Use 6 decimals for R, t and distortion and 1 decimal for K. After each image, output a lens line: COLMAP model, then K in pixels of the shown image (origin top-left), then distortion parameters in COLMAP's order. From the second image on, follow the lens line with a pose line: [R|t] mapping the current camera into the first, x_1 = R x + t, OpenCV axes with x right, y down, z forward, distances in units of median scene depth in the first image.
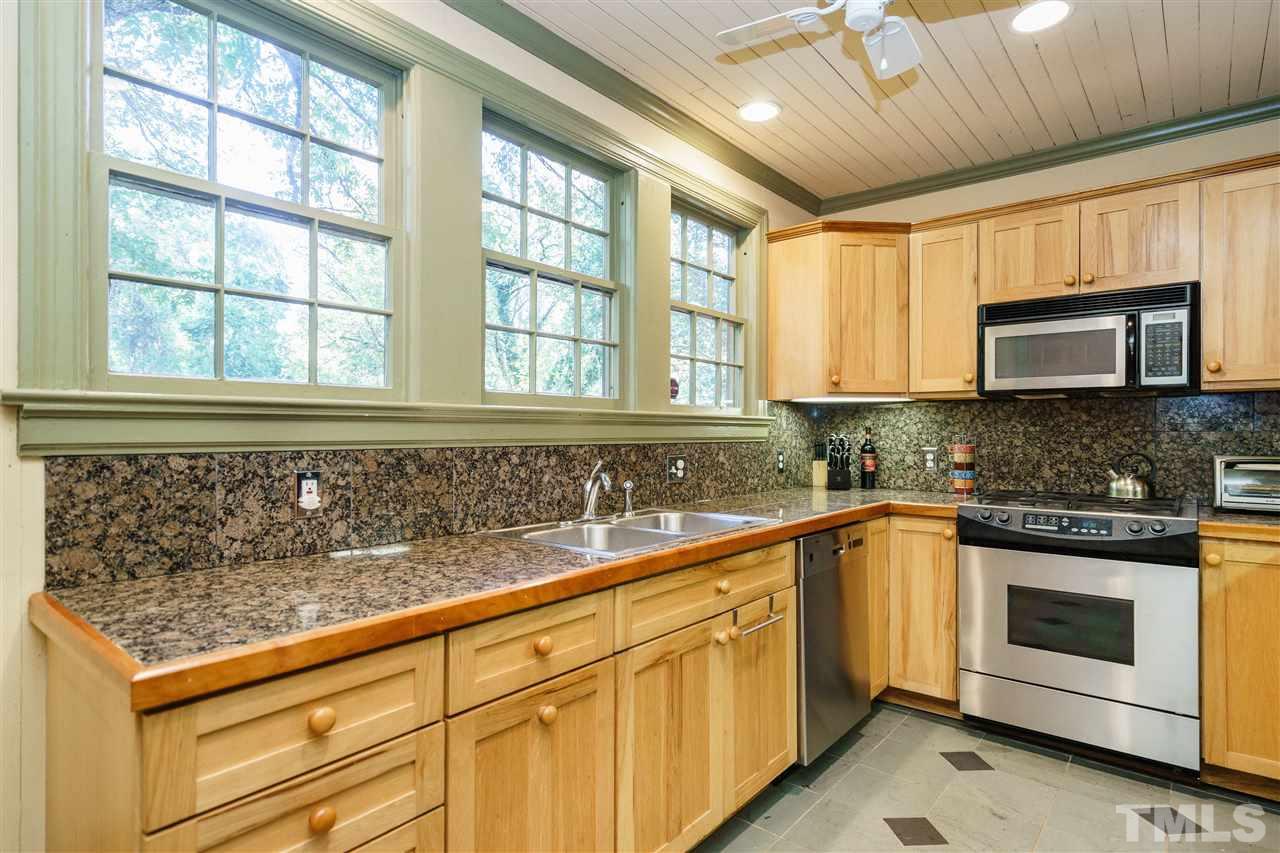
lens RADIAL K [[693.4, 0, 646.7], [0, 693.4, 431.4], [0, 0, 1]] dist [0.002290, 0.000810]
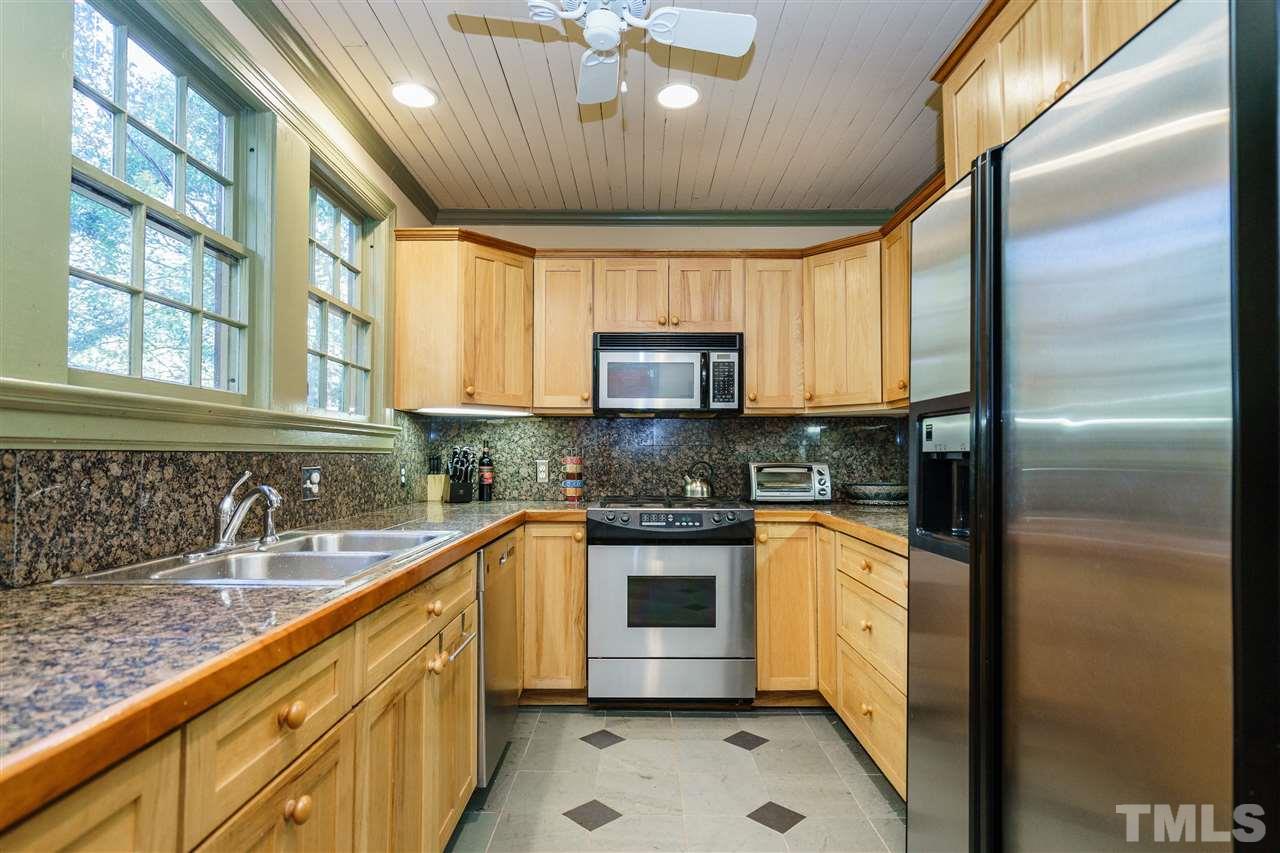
lens RADIAL K [[669.8, 0, 653.5], [0, 669.8, 442.4], [0, 0, 1]] dist [0.001552, 0.000513]
pose [[0.767252, 0.013086, 0.641212, -0.155825], [-0.001473, 0.999825, -0.018642, 0.018815], [-0.641344, 0.013359, 0.767137, 0.109872]]
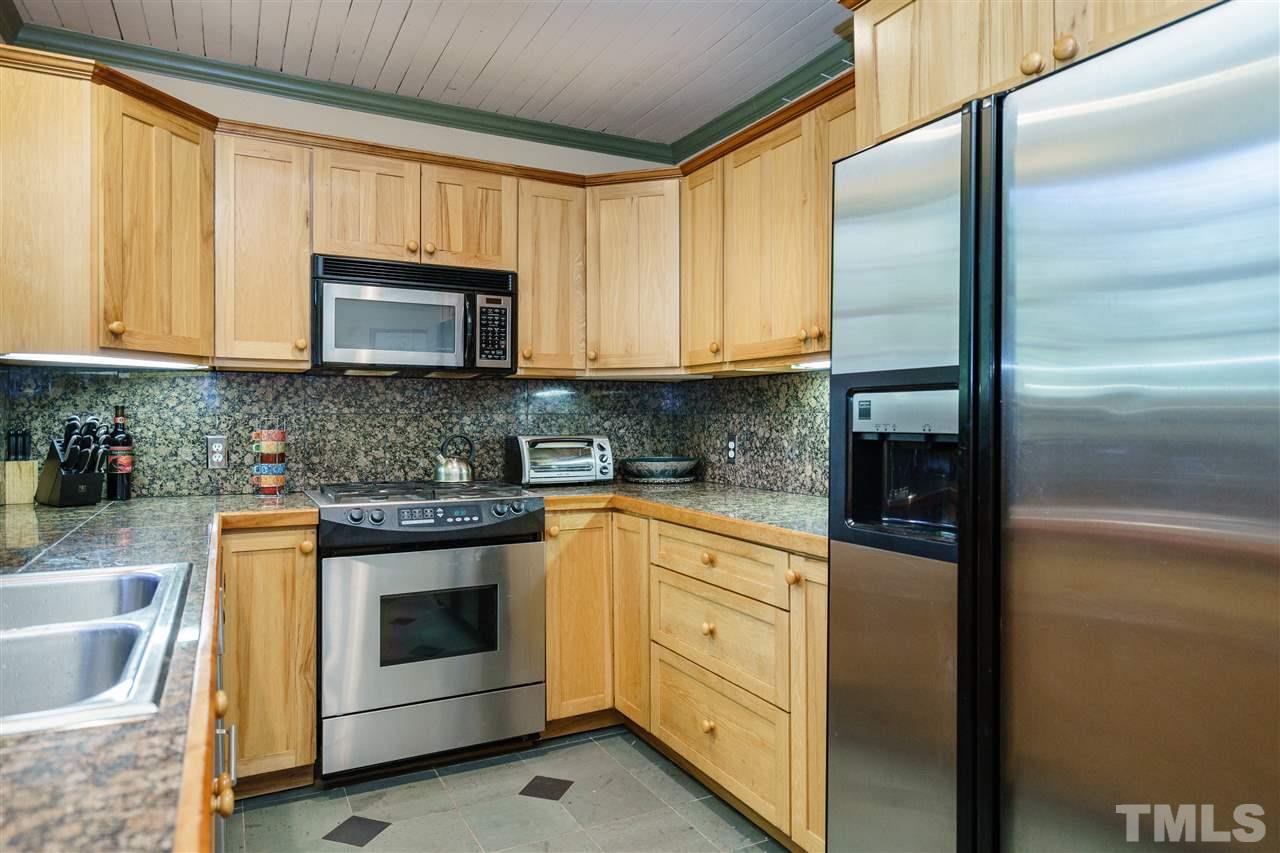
lens RADIAL K [[777.6, 0, 645.1], [0, 777.6, 419.0], [0, 0, 1]] dist [0.008606, 0.001309]
pose [[0.392776, -0.000808, 0.919634, -0.206083], [-0.001937, 0.999997, 0.001706, 0.005472], [-0.919632, -0.002452, 0.392774, 0.323574]]
